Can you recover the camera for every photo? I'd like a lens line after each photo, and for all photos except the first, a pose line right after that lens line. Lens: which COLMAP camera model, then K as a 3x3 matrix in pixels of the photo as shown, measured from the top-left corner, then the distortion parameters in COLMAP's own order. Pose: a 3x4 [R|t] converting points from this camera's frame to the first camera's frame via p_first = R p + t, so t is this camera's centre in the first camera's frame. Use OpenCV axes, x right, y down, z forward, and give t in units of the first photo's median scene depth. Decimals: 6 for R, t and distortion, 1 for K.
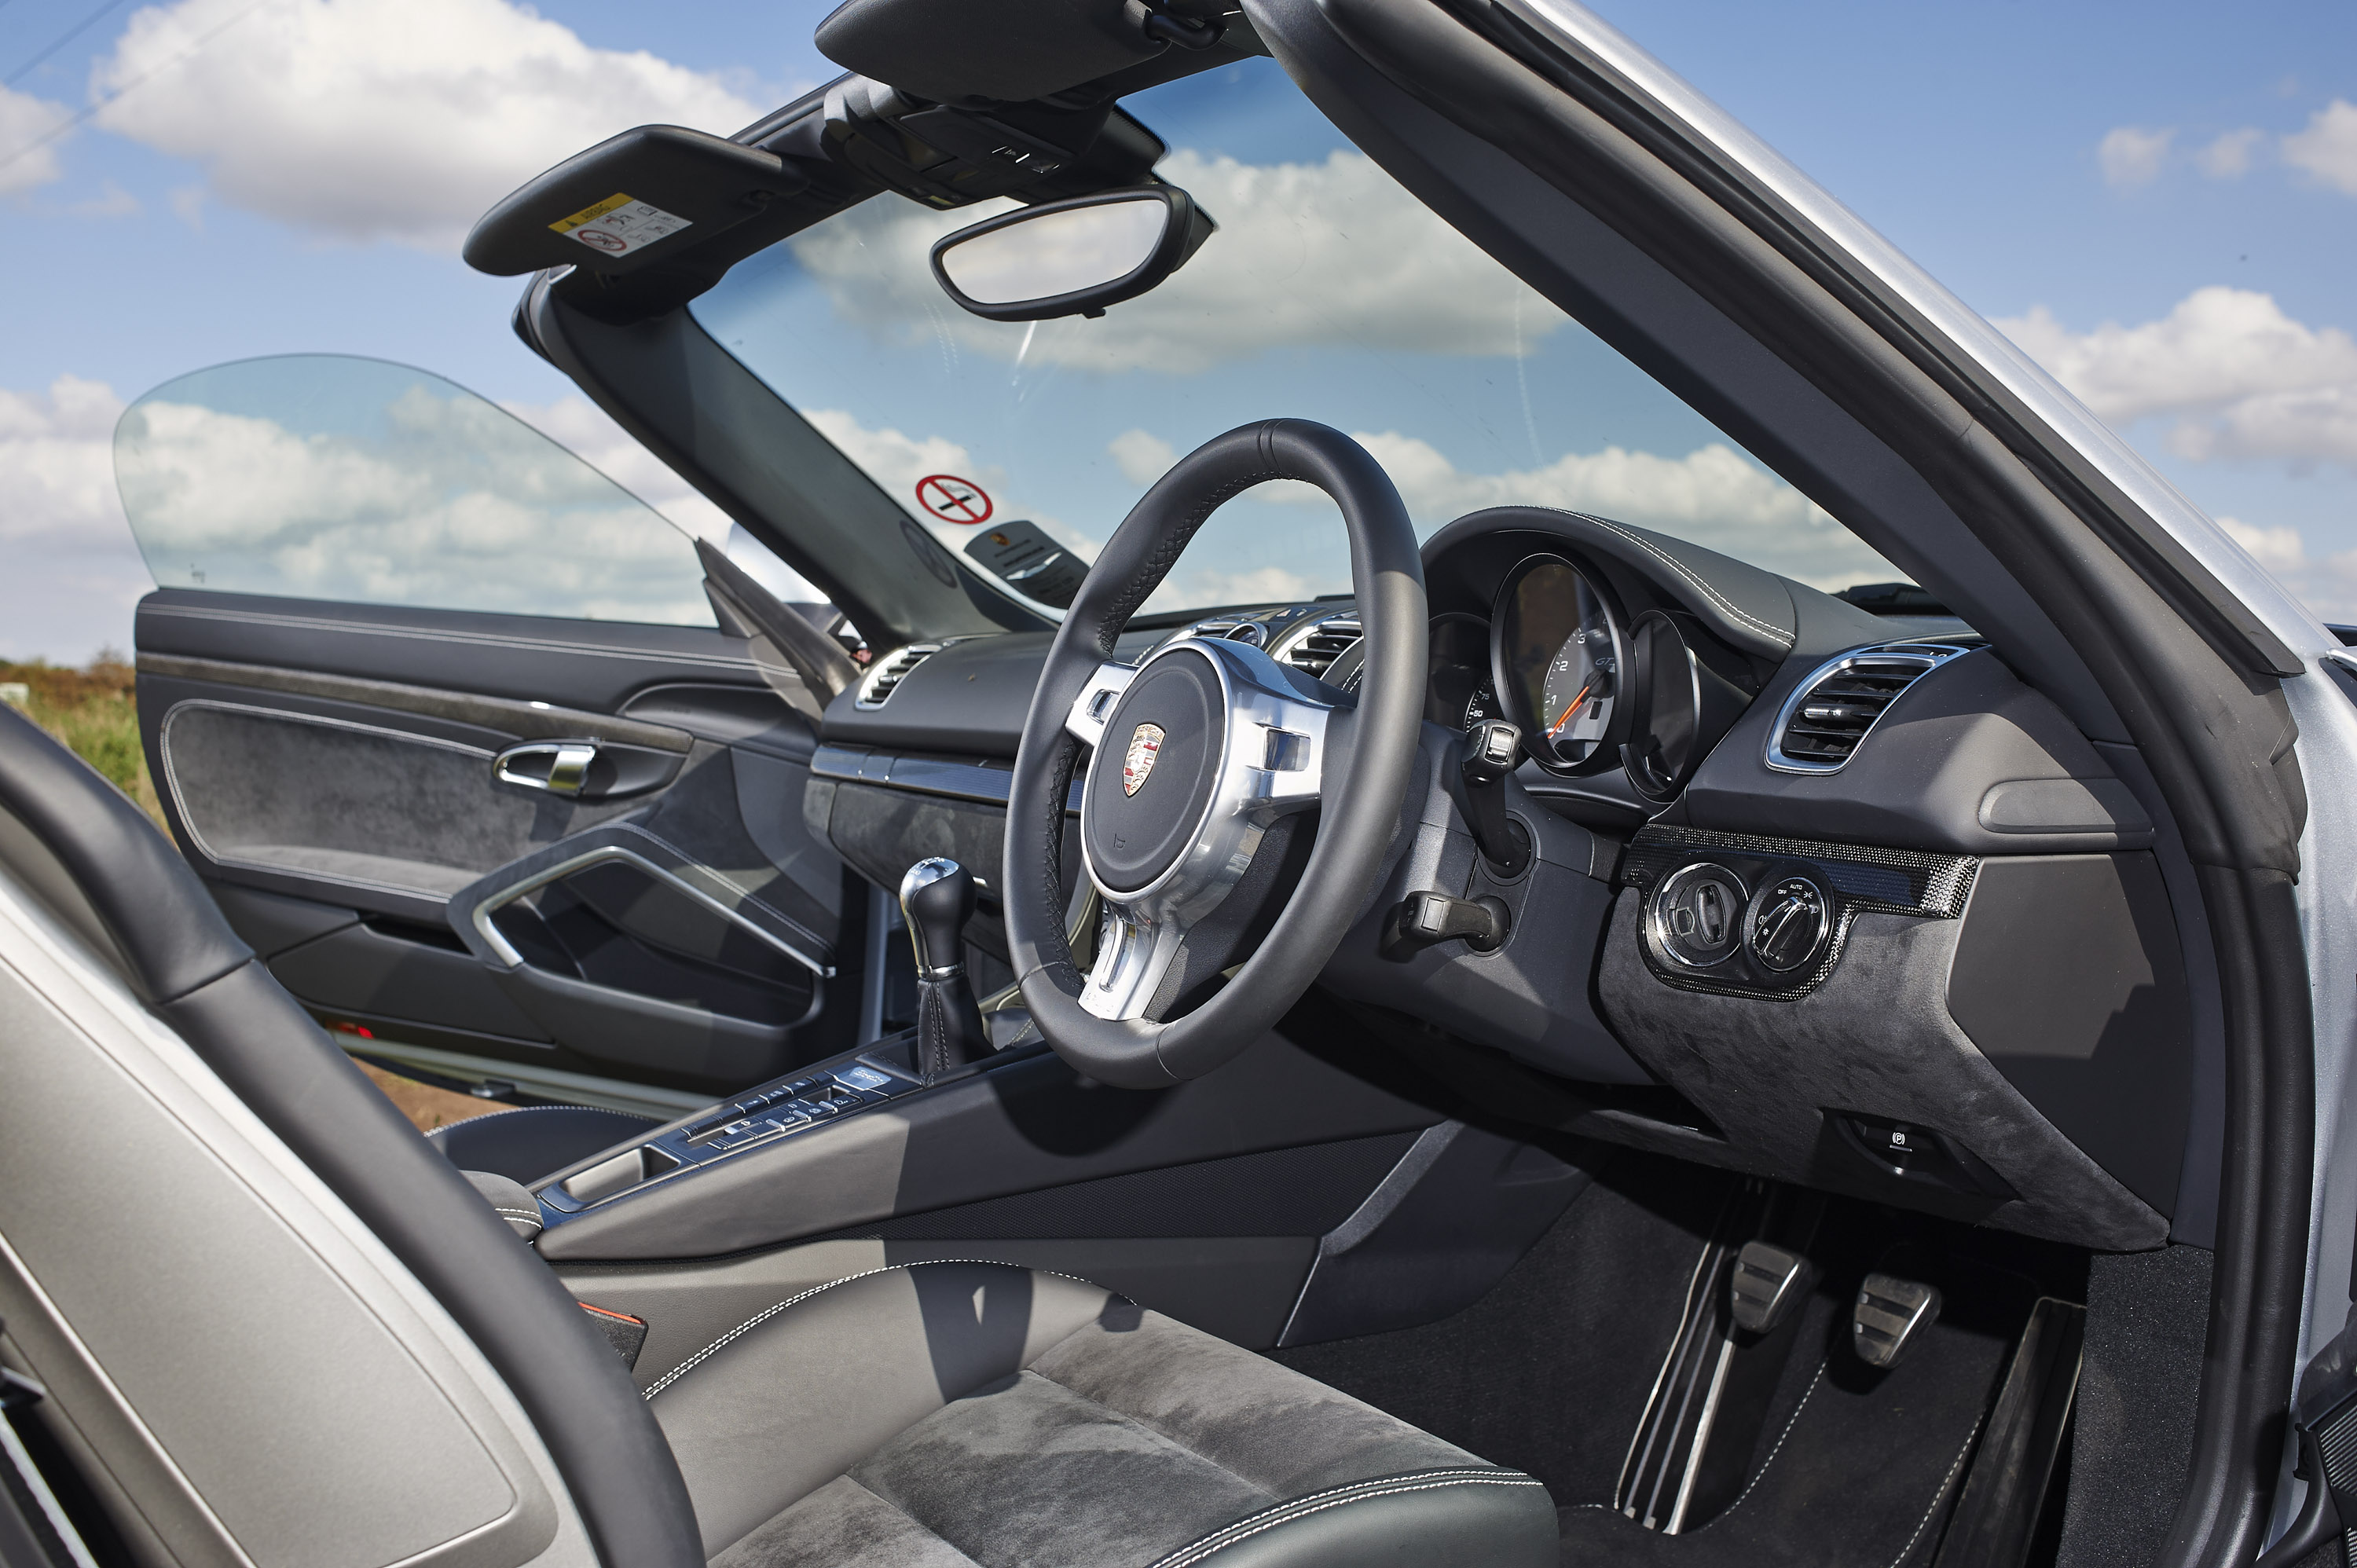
lens RADIAL K [[2271.3, 0, 1178.5], [0, 2271.3, 784.0], [0, 0, 1]] dist [-0.094395, 0.001469]
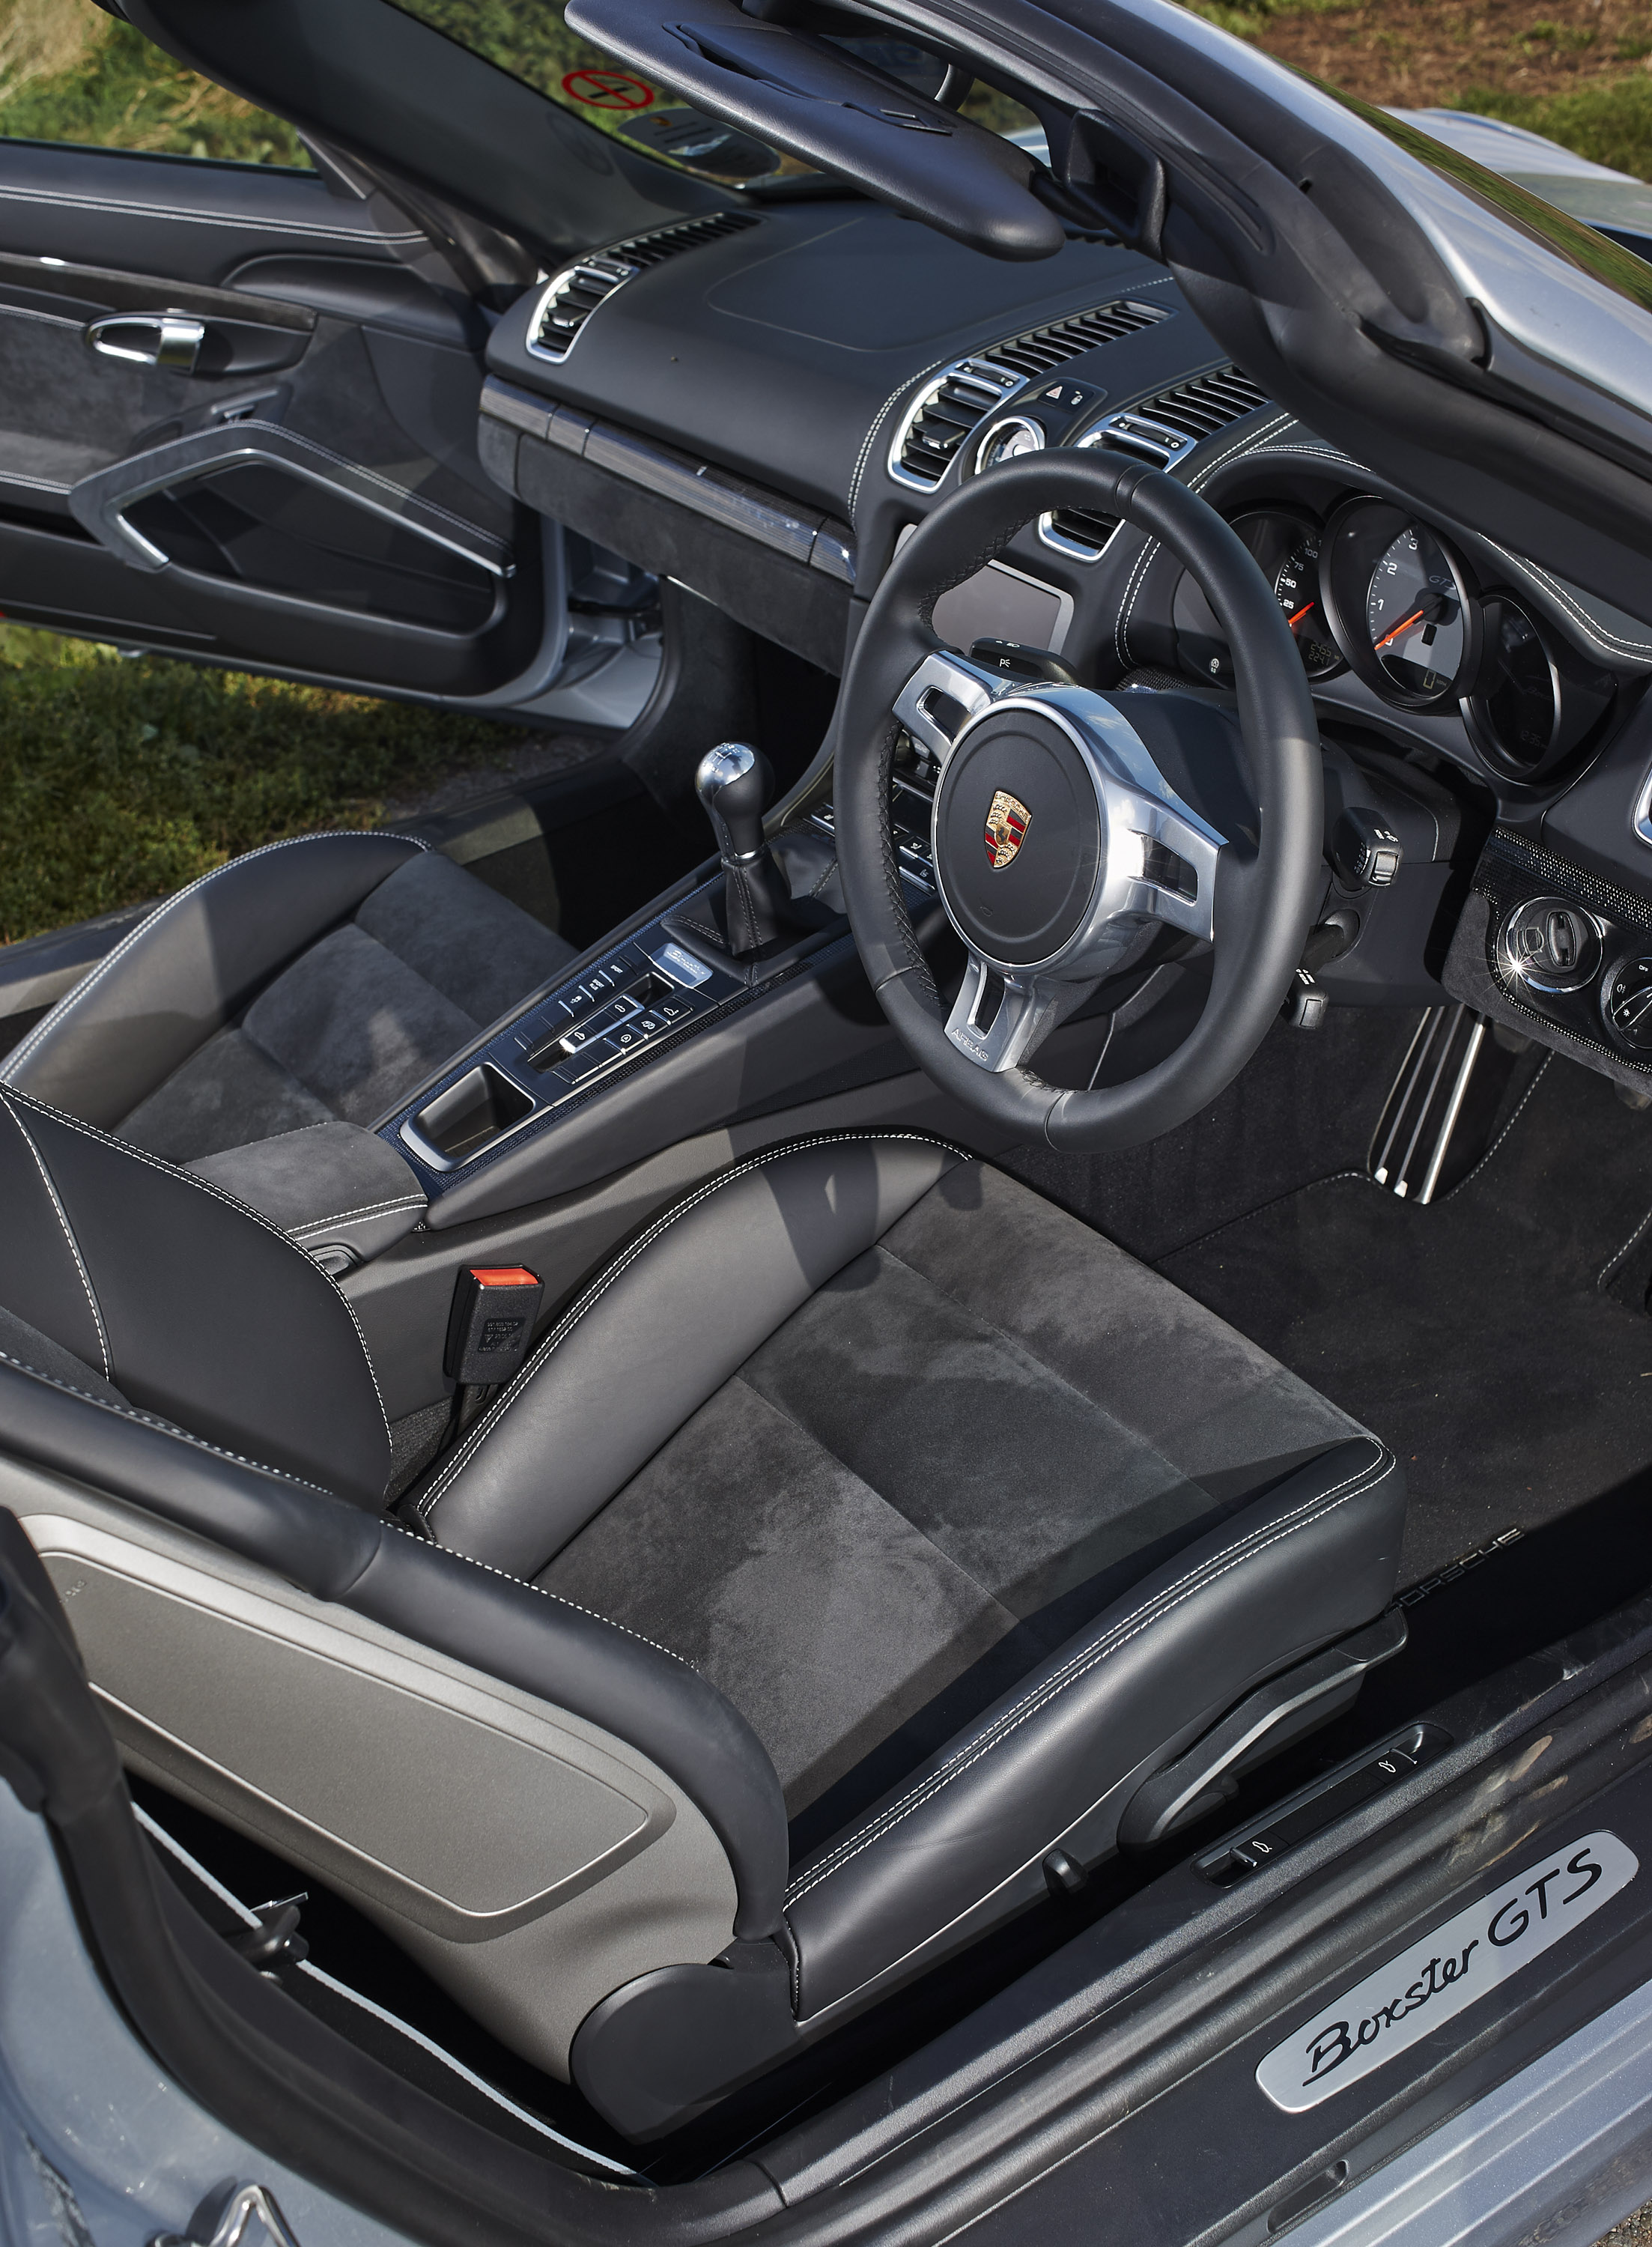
lens RADIAL K [[2392.4, 0, 826.0], [0, 2392.4, 1123.5], [0, 0, 1]] dist [-0.091778, 0.019310]
pose [[0.995840, -0.089465, 0.017297, -0.080056], [0.068547, 0.860570, 0.504698, -0.279635], [-0.060039, -0.501413, 0.863122, 0.025248]]
